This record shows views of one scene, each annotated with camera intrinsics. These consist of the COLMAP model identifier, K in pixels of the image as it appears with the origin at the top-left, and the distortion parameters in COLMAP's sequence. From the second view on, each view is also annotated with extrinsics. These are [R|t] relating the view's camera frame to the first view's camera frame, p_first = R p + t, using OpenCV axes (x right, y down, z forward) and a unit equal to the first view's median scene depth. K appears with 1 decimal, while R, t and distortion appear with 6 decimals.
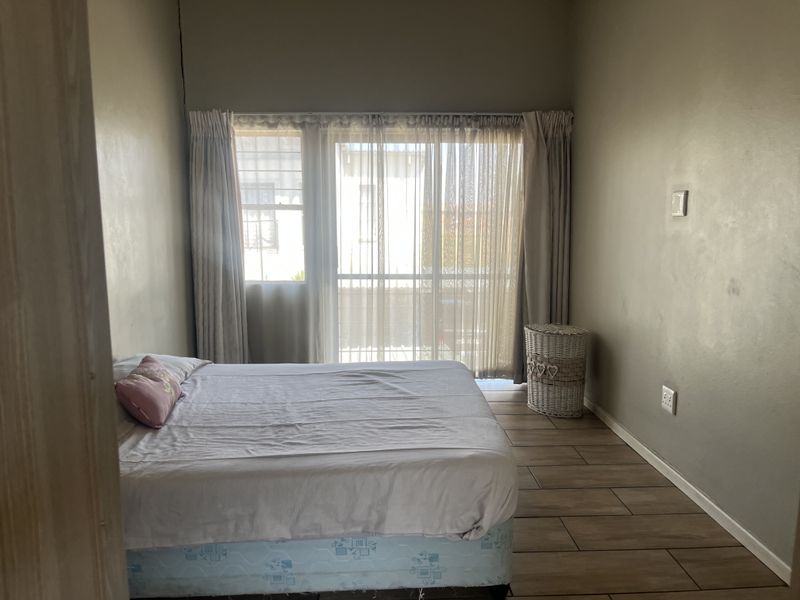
lens RADIAL K [[598.2, 0, 399.2], [0, 598.2, 302.9], [0, 0, 1]] dist [0.044510, -0.085937]
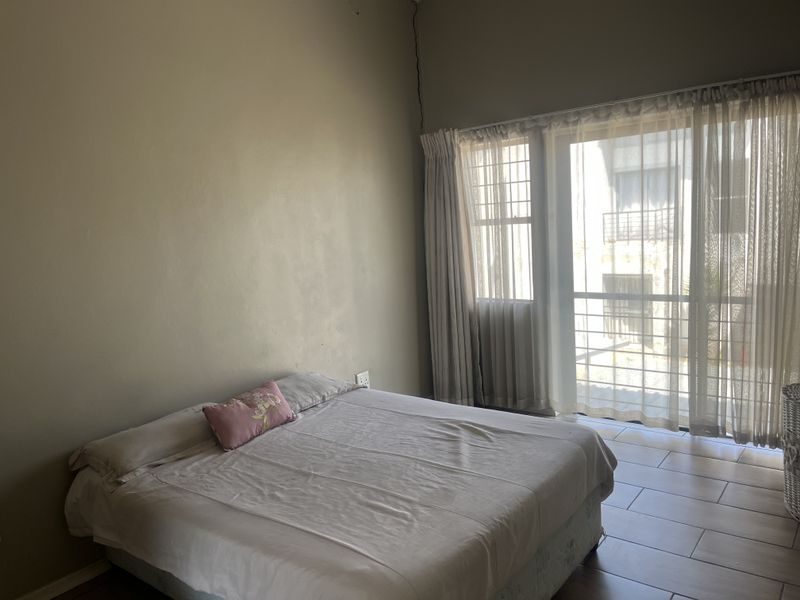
lens RADIAL K [[598.2, 0, 399.2], [0, 598.2, 302.9], [0, 0, 1]] dist [0.044510, -0.085937]
pose [[0.760271, 0.039125, -0.648427, 0.312609], [-0.028112, 0.999231, 0.027332, -0.060216], [0.648998, -0.002551, 0.760786, 0.198808]]
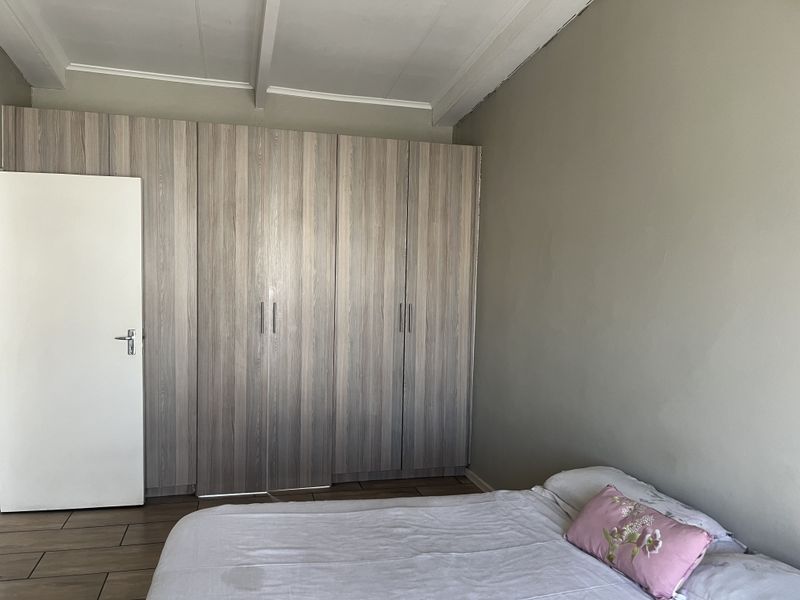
lens RADIAL K [[598.2, 0, 399.2], [0, 598.2, 302.9], [0, 0, 1]] dist [0.044510, -0.085937]
pose [[-0.973102, -0.001271, -0.230371, 0.026295], [-0.050708, 0.976642, 0.208806, -0.171227], [0.224725, 0.214871, -0.950436, 0.961703]]
